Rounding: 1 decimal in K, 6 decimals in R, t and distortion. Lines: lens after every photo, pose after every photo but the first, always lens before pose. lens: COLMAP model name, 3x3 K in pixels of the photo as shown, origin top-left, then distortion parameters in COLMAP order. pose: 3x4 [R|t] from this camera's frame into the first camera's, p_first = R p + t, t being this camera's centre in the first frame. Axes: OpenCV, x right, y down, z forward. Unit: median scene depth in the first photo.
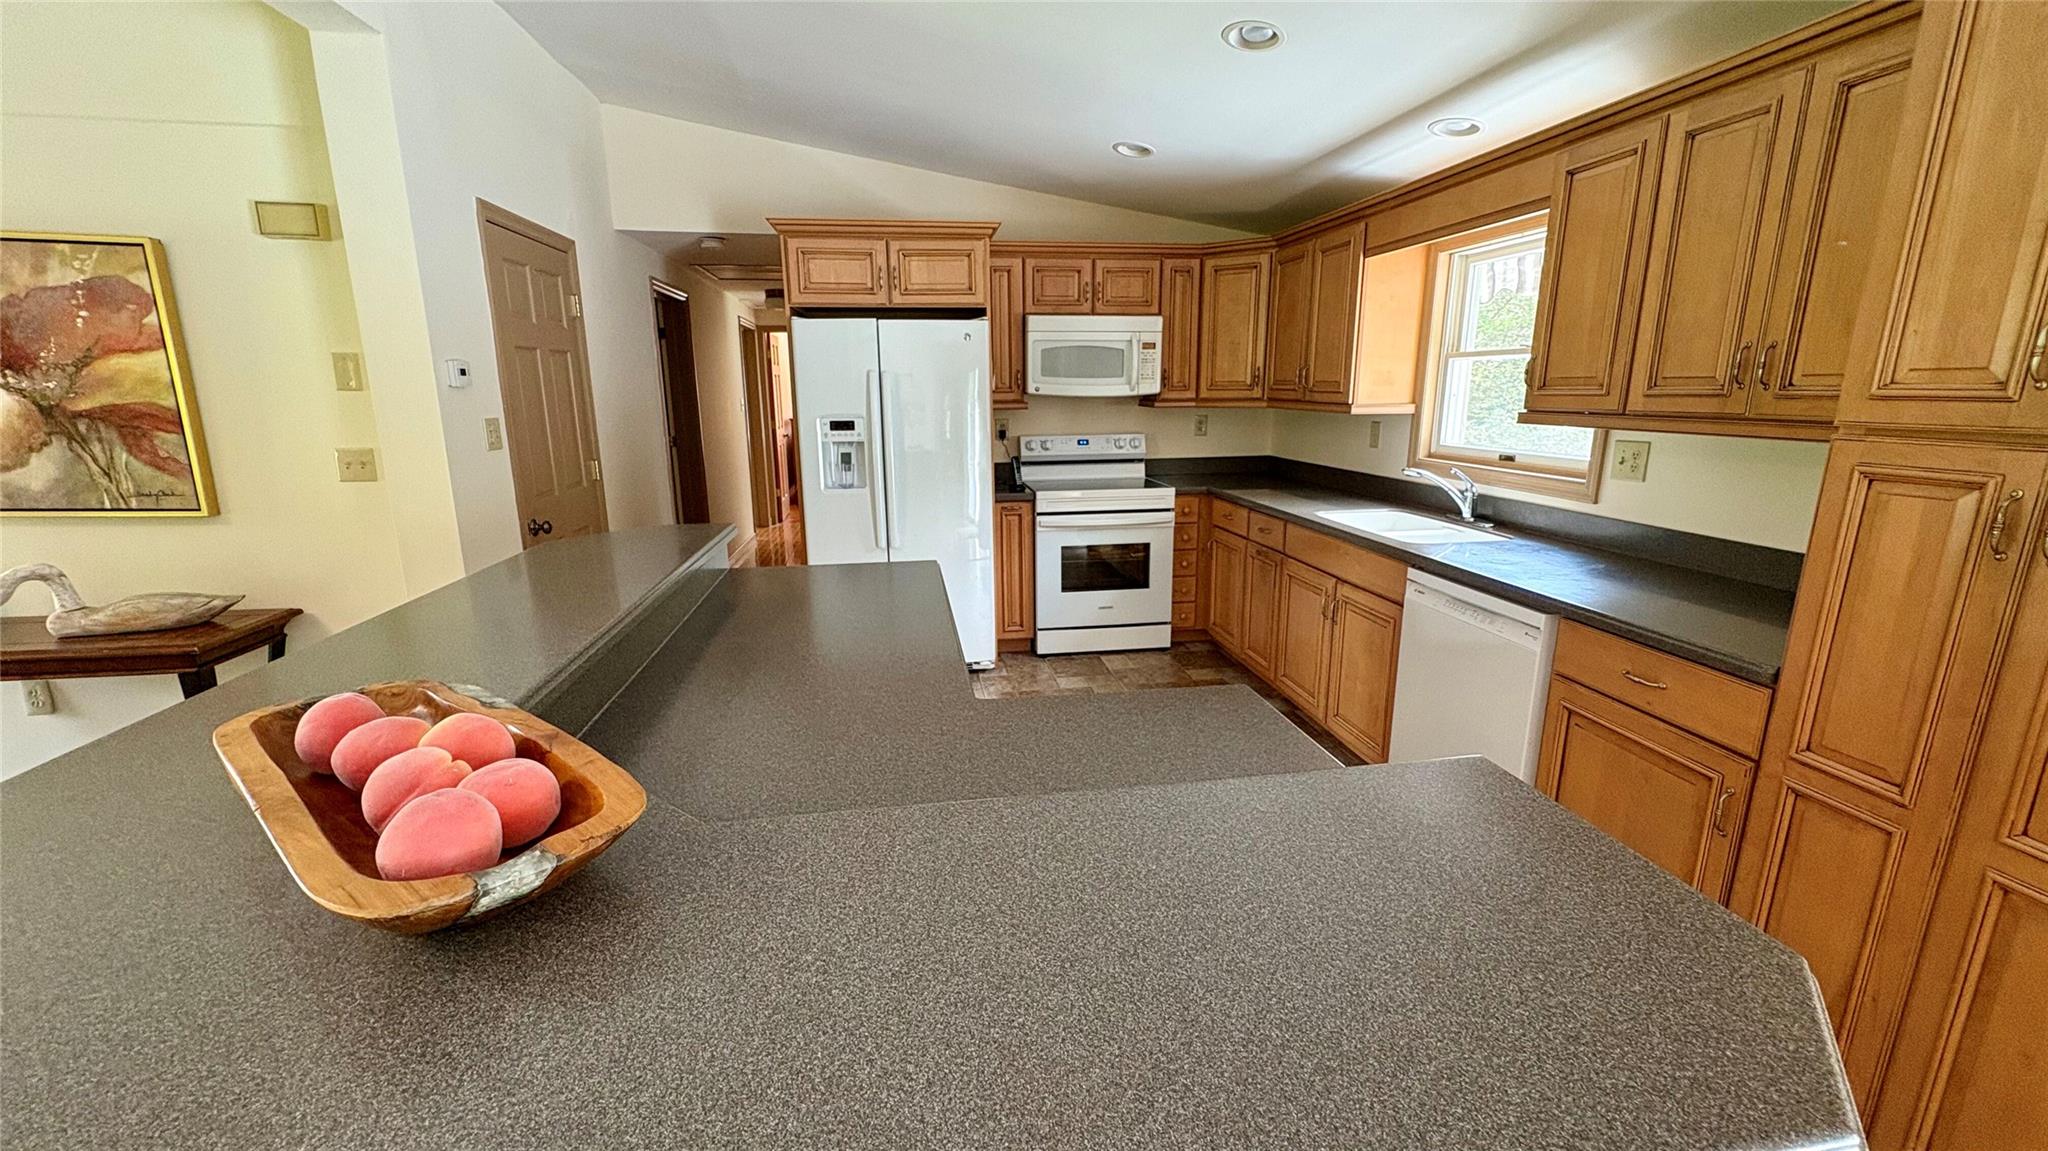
lens RADIAL K [[818.5, 0, 1021.8], [0, 818.5, 573.7], [0, 0, 1]] dist [-0.000048, 0.000964]
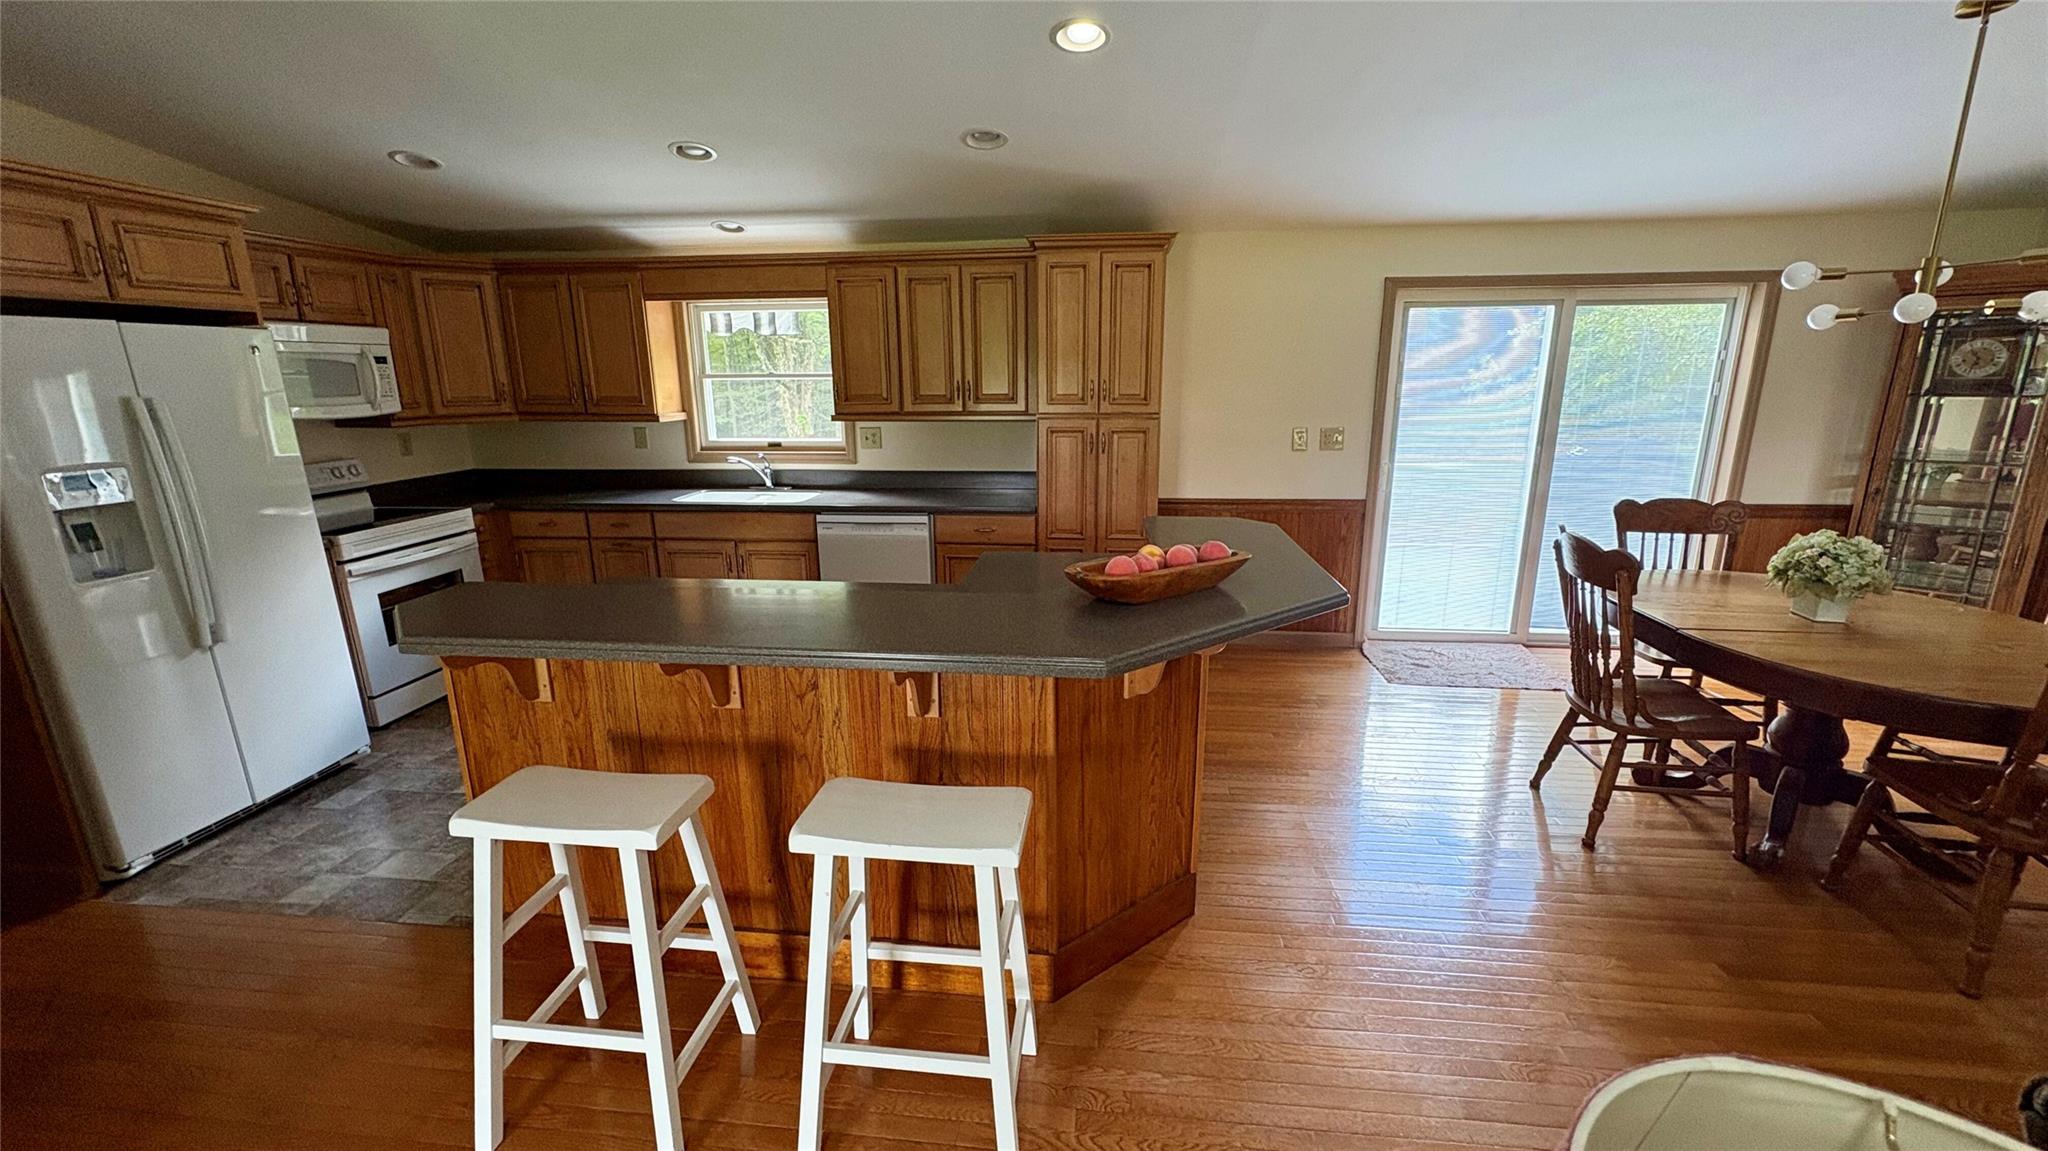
lens RADIAL K [[818.5, 0, 1021.8], [0, 818.5, 573.7], [0, 0, 1]] dist [-0.000048, 0.000964]
pose [[0.258230, -0.226991, 0.939038, -0.789197], [0.223175, 0.959730, 0.170621, -0.068074], [-0.939952, 0.165511, 0.298490, 0.146301]]
